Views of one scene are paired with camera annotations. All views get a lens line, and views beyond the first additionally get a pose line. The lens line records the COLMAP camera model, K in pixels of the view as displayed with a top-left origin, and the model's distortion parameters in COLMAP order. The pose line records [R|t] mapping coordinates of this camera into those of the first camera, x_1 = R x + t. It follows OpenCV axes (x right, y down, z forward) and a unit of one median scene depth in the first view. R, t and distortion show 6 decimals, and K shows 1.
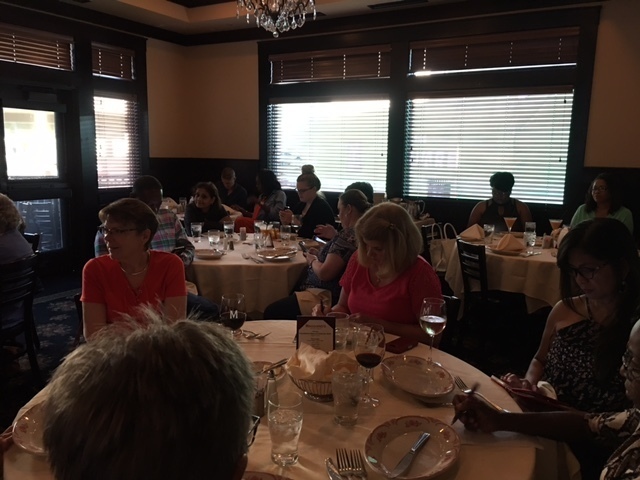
lens RADIAL K [[564.8, 0, 320.4], [0, 564.8, 237.4], [0, 0, 1]] dist [0.047033, -0.031143]
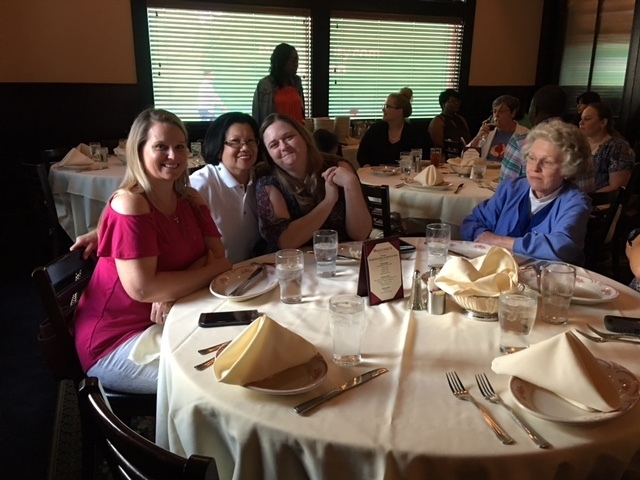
lens RADIAL K [[564.8, 0, 318.4], [0, 564.8, 237.3], [0, 0, 1]] dist [0.047033, -0.031143]
pose [[0.610604, -0.218831, 0.761102, -0.680139], [0.119793, 0.975528, 0.184377, -0.058464], [-0.782823, -0.021406, 0.621876, 0.398489]]
